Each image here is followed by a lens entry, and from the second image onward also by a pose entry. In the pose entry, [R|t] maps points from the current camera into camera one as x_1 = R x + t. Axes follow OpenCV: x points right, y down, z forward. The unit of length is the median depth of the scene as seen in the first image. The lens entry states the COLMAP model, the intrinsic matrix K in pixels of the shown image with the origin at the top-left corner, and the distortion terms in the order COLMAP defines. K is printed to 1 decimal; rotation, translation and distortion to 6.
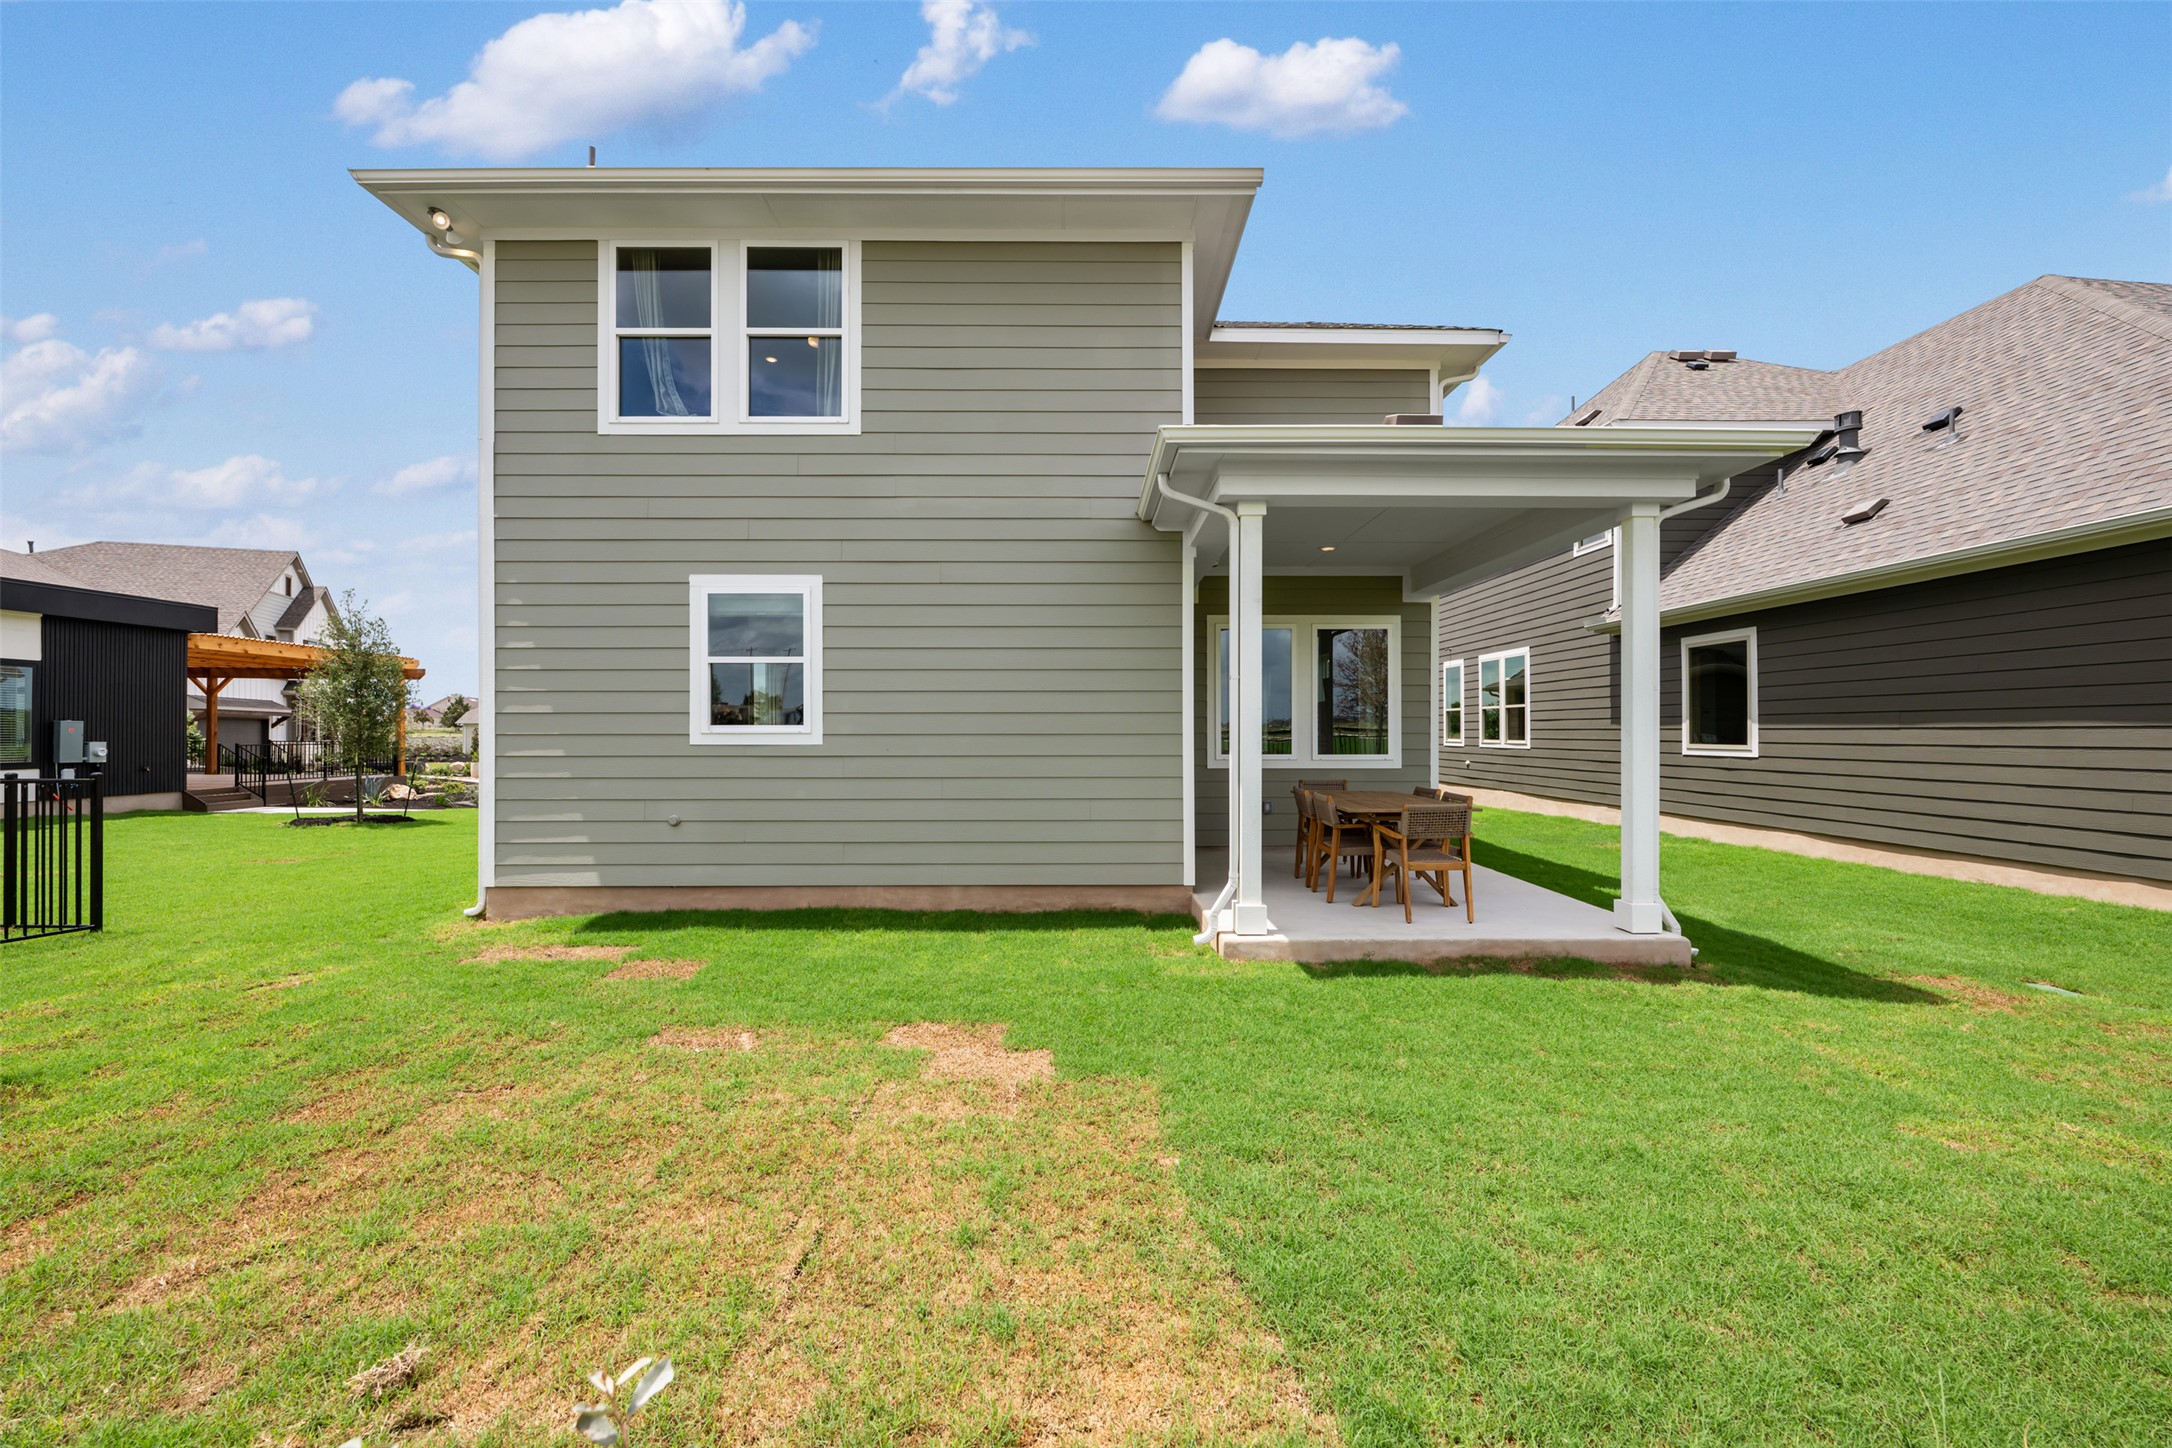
lens RADIAL K [[865.1, 0, 1086.0], [0, 865.1, 724.0], [0, 0, 1]] dist [-0.001870, -0.000141]
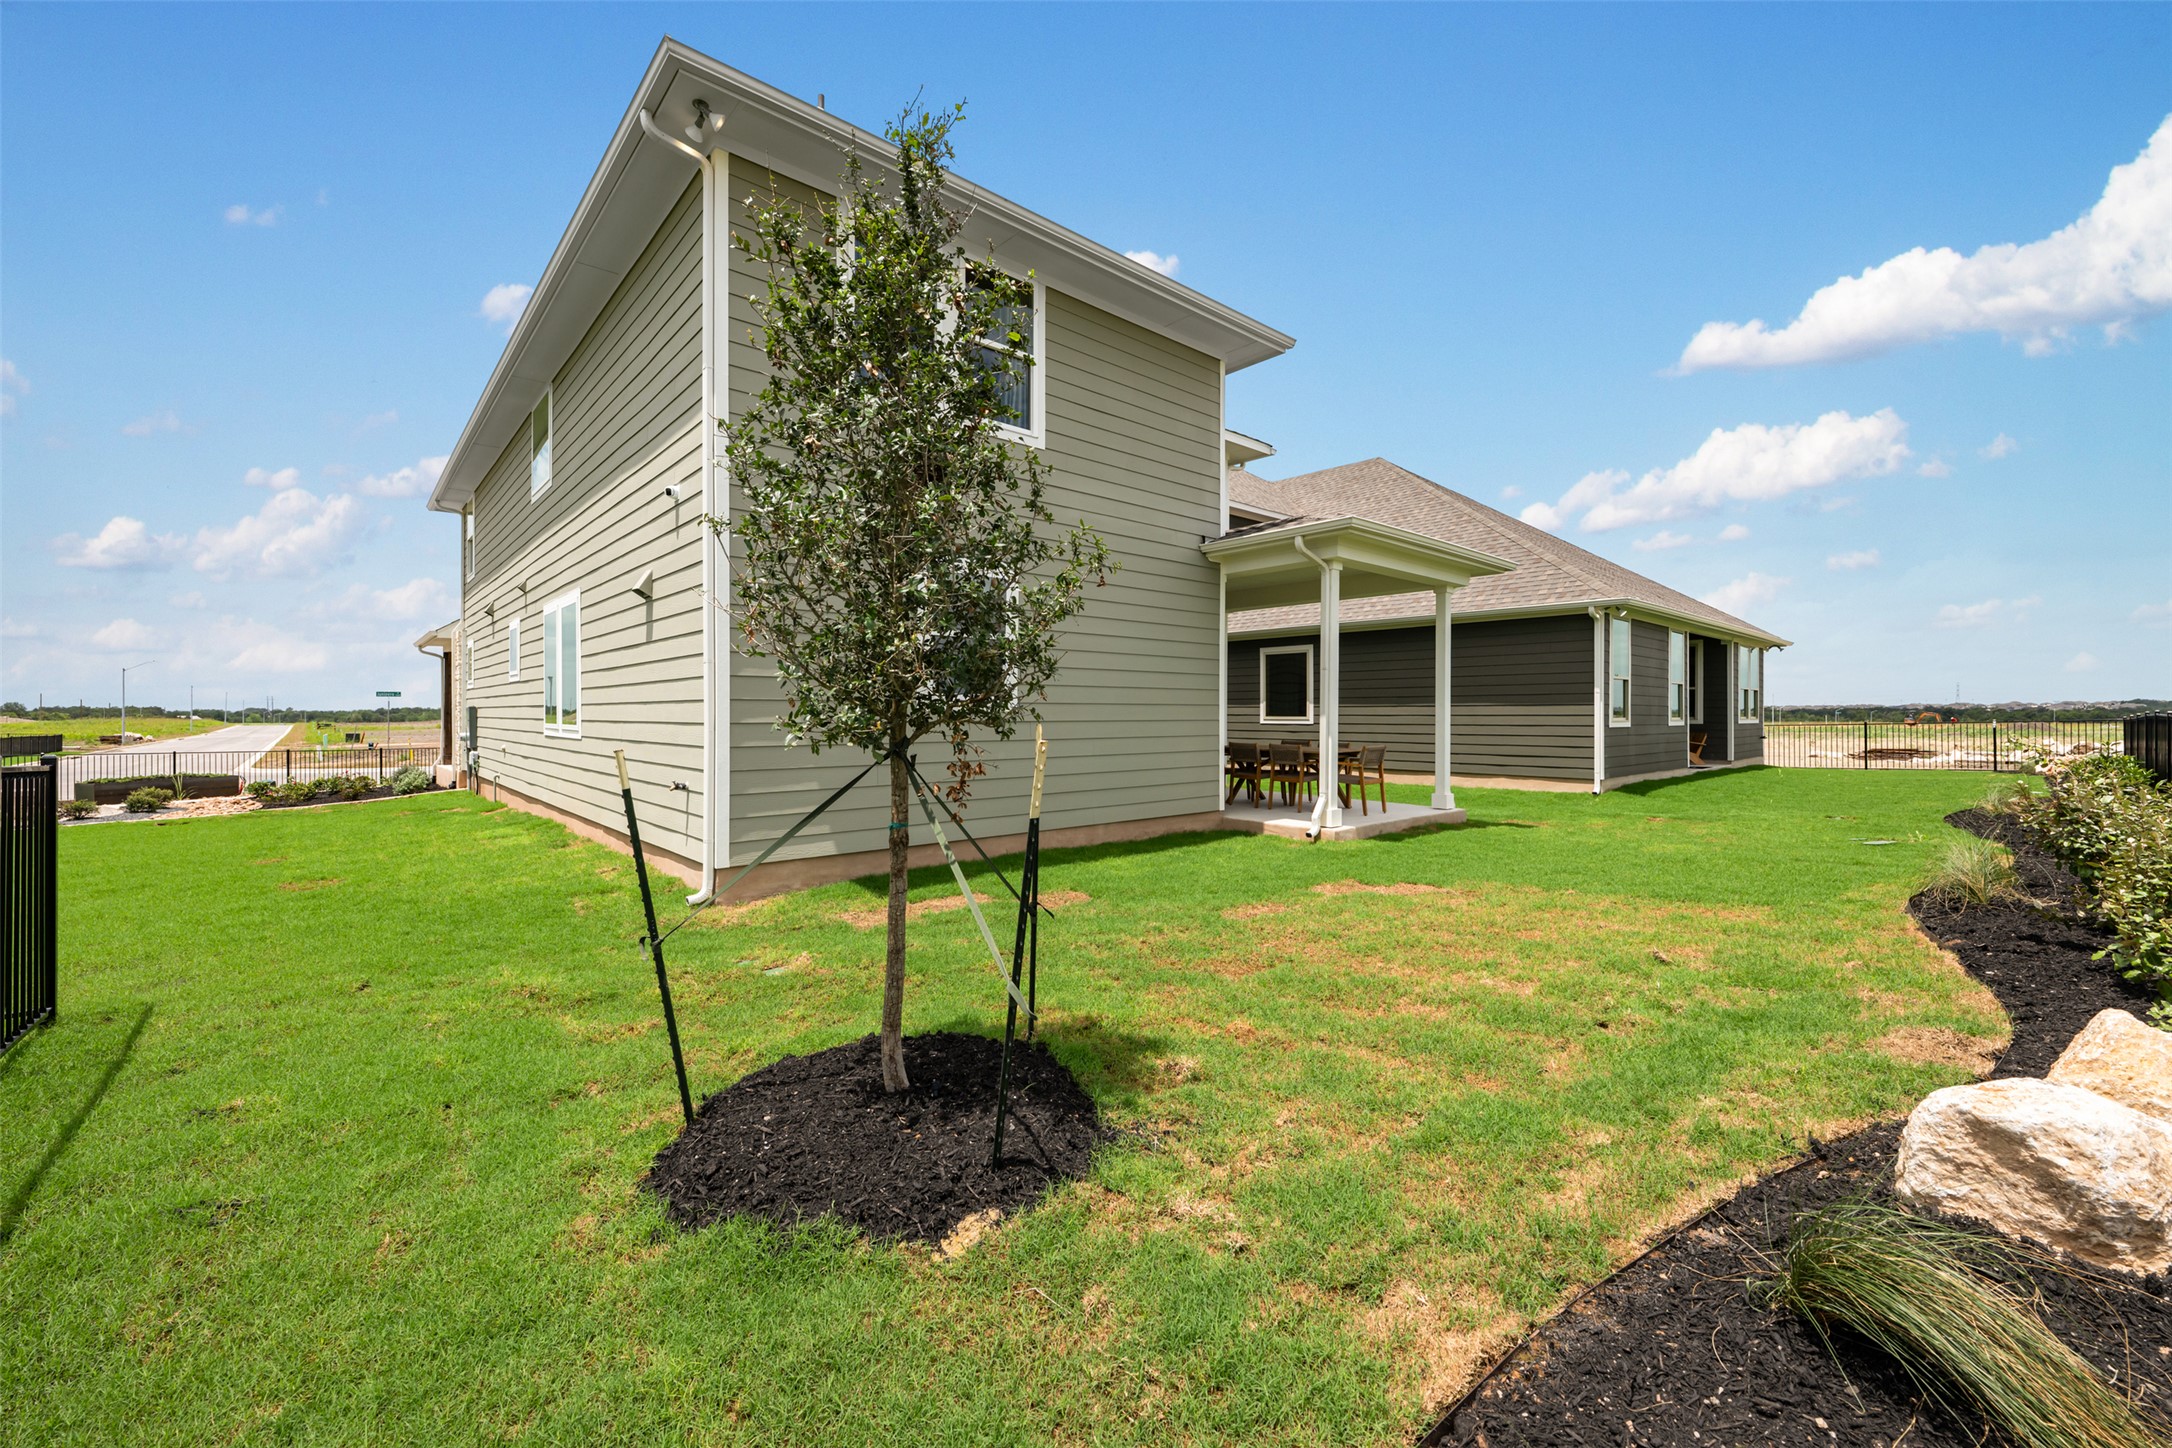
lens RADIAL K [[865.1, 0, 1086.0], [0, 865.1, 724.0], [0, 0, 1]] dist [-0.001870, -0.000141]
pose [[0.751796, -0.007438, 0.659354, -0.997212], [-0.005545, 0.999830, 0.017601, 0.018783], [-0.659372, -0.016889, 0.751627, 0.067053]]
